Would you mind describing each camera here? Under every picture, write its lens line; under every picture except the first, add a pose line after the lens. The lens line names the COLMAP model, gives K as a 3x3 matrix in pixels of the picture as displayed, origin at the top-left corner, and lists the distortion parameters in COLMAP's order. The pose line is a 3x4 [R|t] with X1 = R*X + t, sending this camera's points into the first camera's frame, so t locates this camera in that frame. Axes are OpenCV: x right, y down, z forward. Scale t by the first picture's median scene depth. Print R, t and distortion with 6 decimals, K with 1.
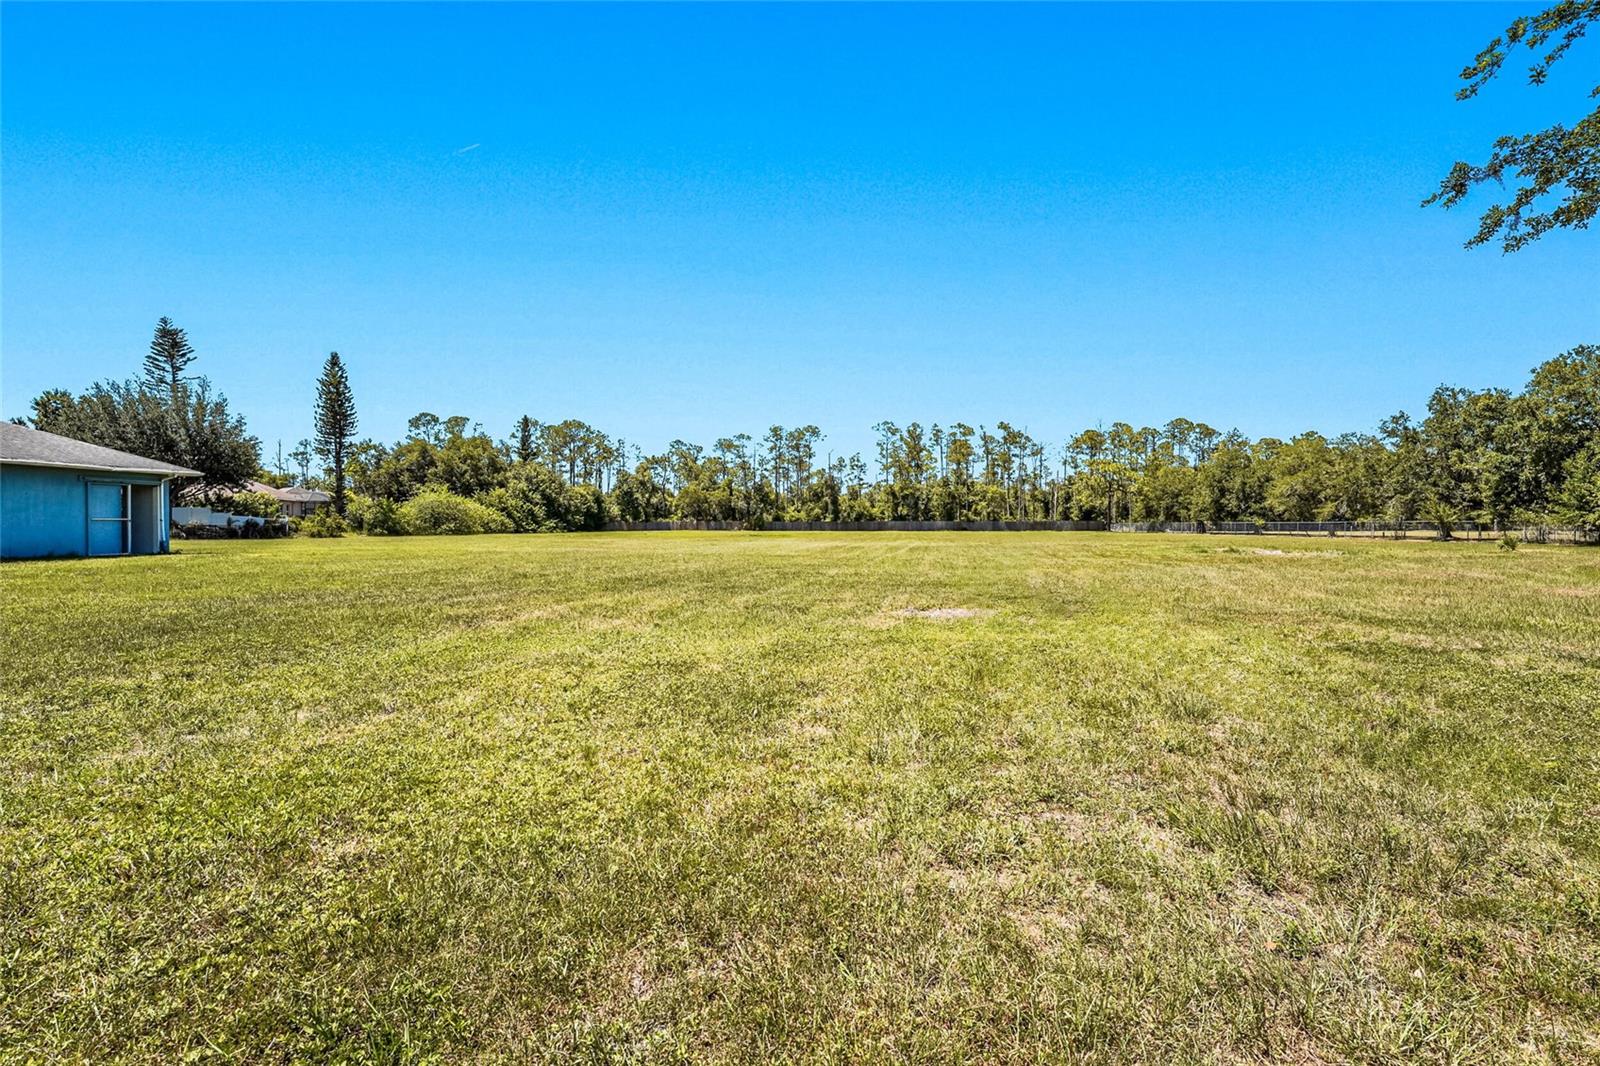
lens RADIAL K [[710.4, 0, 808.7], [0, 710.4, 531.9], [0, 0, 1]] dist [0.000021, -0.000248]
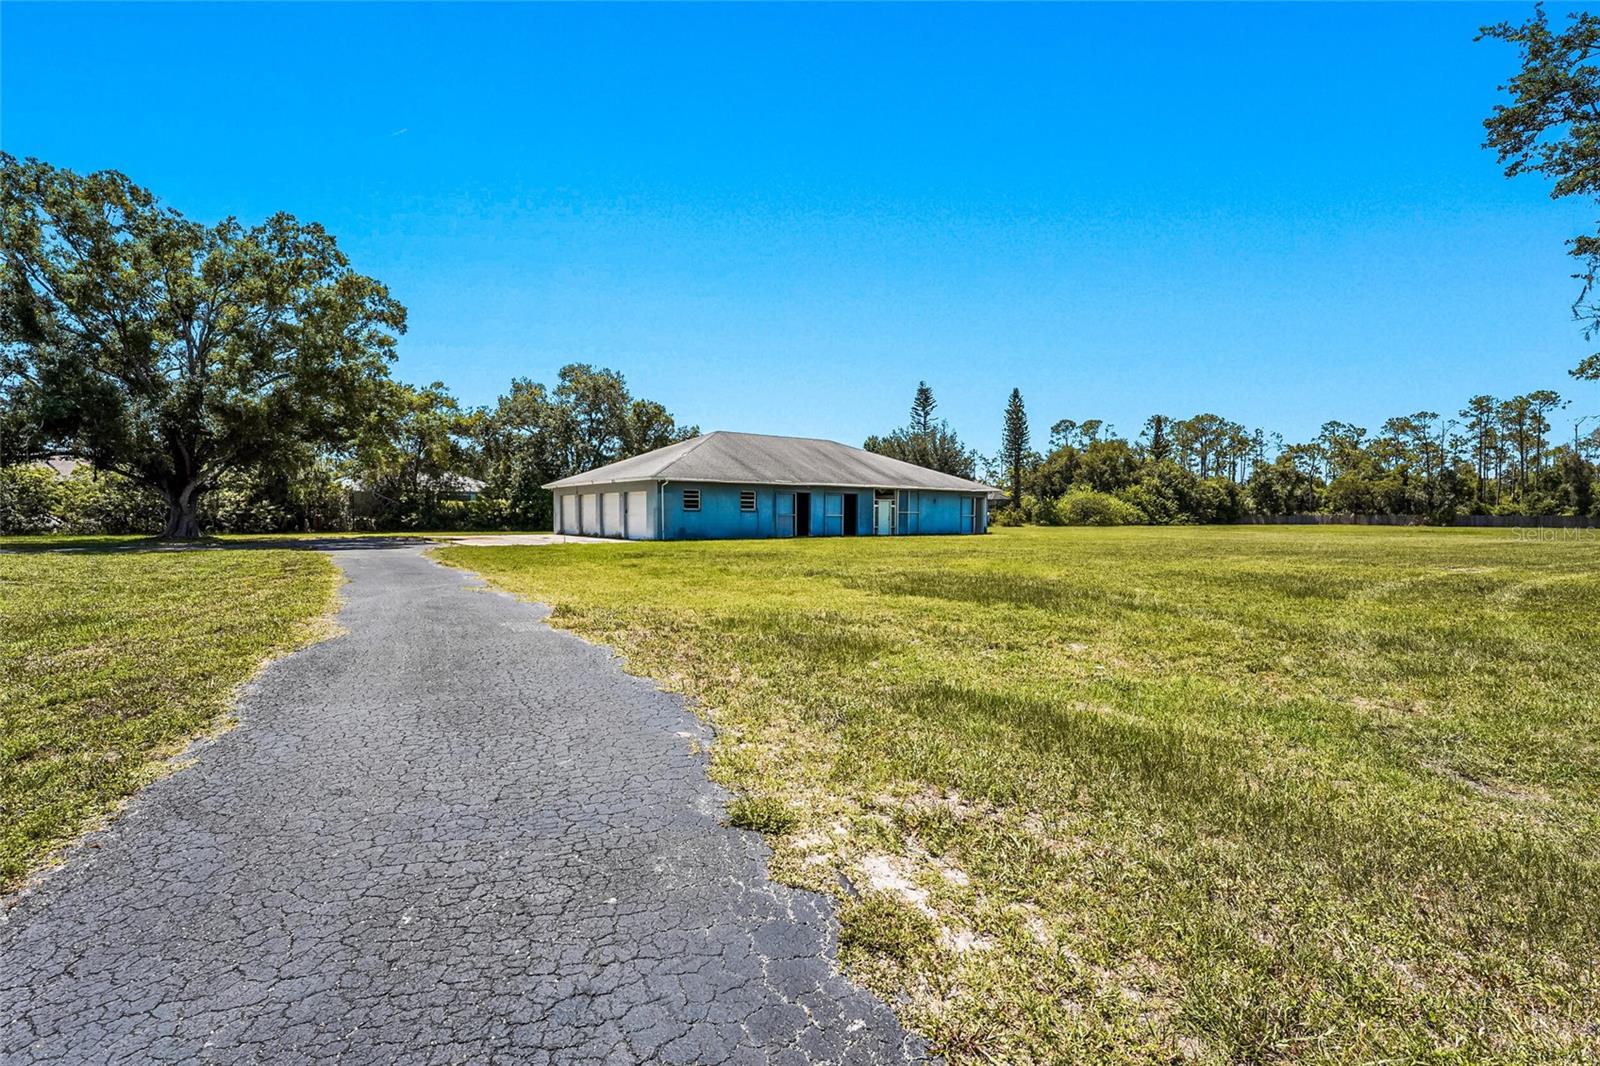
lens RADIAL K [[710.4, 0, 808.7], [0, 710.4, 531.9], [0, 0, 1]] dist [0.000021, -0.000248]
pose [[0.682986, 0.021556, -0.730114, 0.026995], [-0.012851, 0.999764, 0.017495, -0.000296], [0.730319, -0.002566, 0.683102, -0.113047]]
